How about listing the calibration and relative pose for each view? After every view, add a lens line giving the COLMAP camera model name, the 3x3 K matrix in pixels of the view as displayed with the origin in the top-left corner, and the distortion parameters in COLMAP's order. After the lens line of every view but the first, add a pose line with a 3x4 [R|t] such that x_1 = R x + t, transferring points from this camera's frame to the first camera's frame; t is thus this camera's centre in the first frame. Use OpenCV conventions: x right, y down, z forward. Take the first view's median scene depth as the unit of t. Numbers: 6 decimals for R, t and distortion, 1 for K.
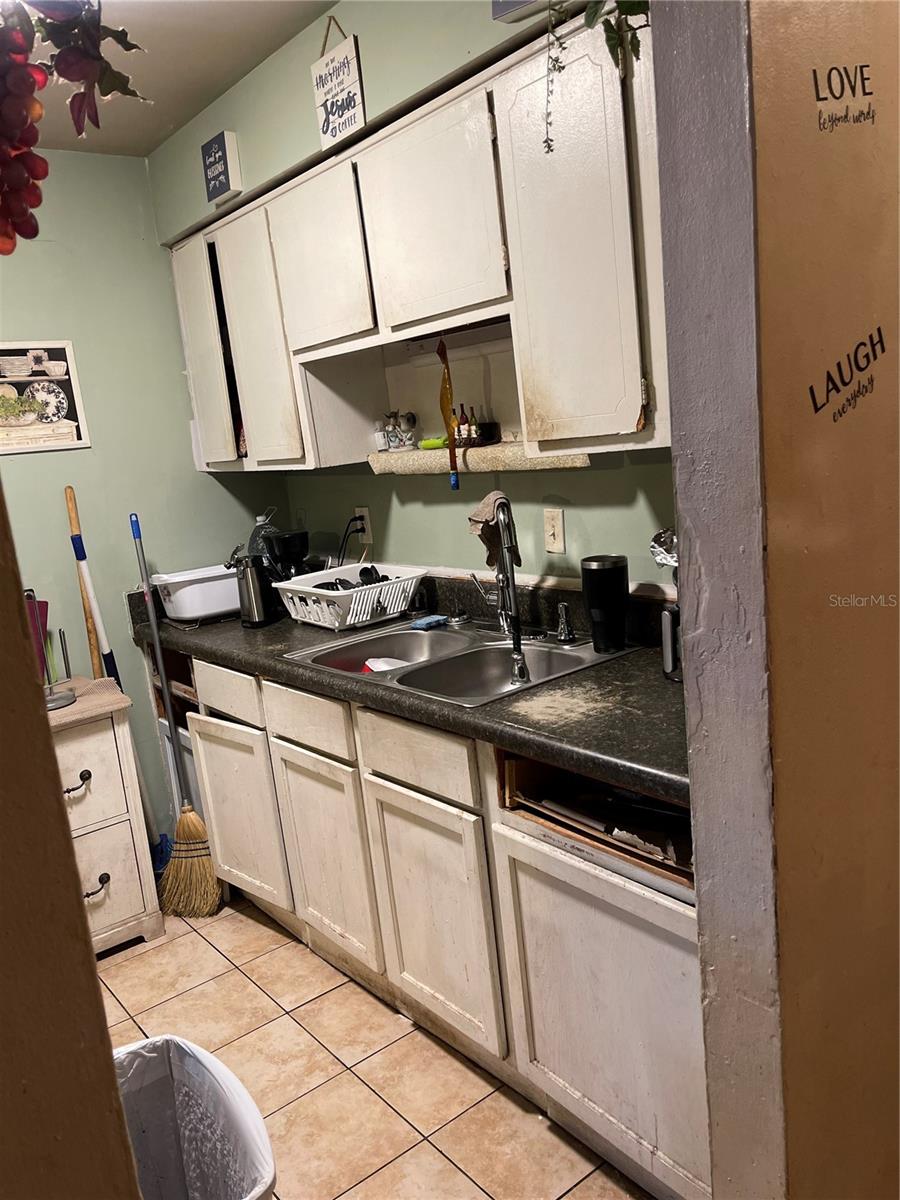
lens RADIAL K [[915.4, 0, 450.8], [0, 915.4, 606.2], [0, 0, 1]] dist [0.030254, -0.008457]
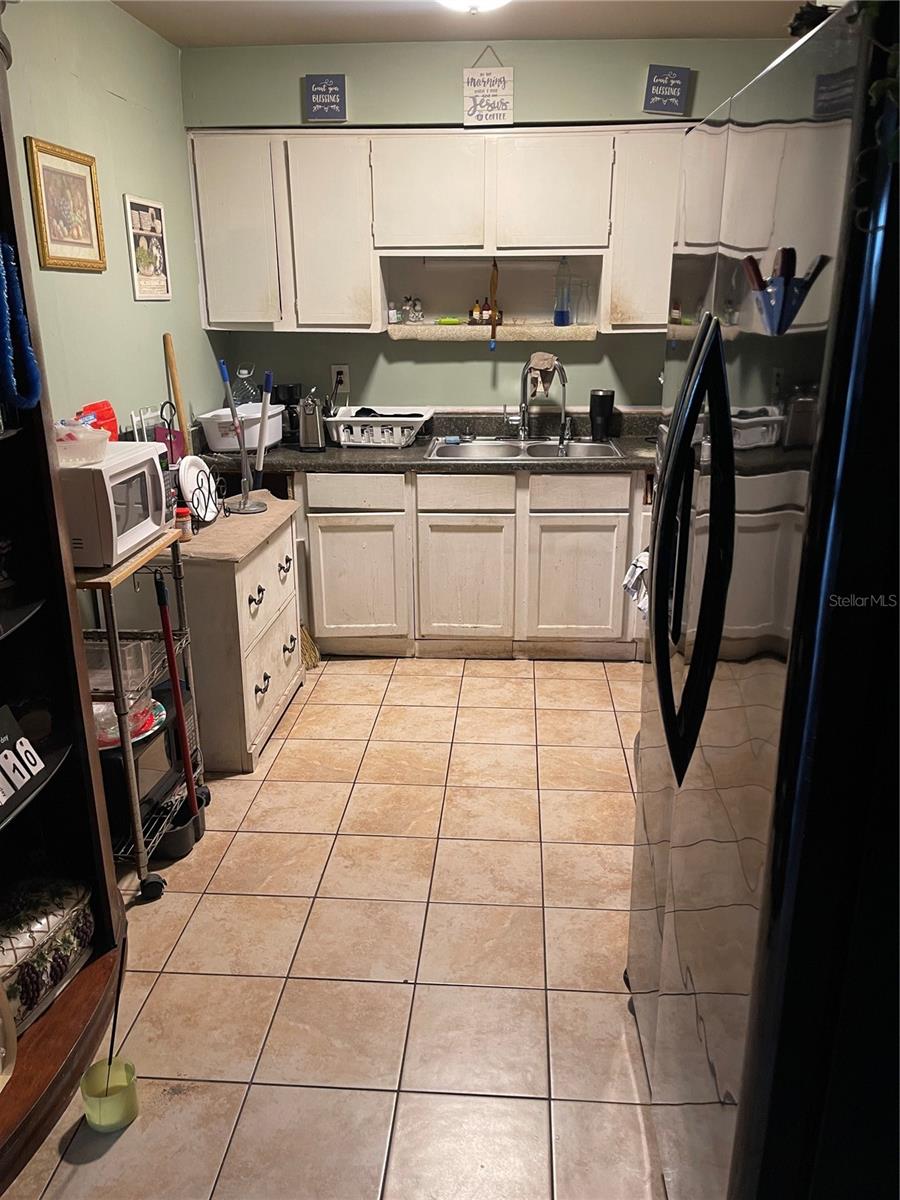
lens RADIAL K [[897.2, 0, 451.9], [0, 897.2, 599.3], [0, 0, 1]] dist [0.026115, -0.025397]
pose [[0.671557, -0.142921, 0.727039, -1.421074], [0.076734, 0.989360, 0.123610, 0.119287], [-0.736969, -0.027223, 0.675378, -0.049867]]
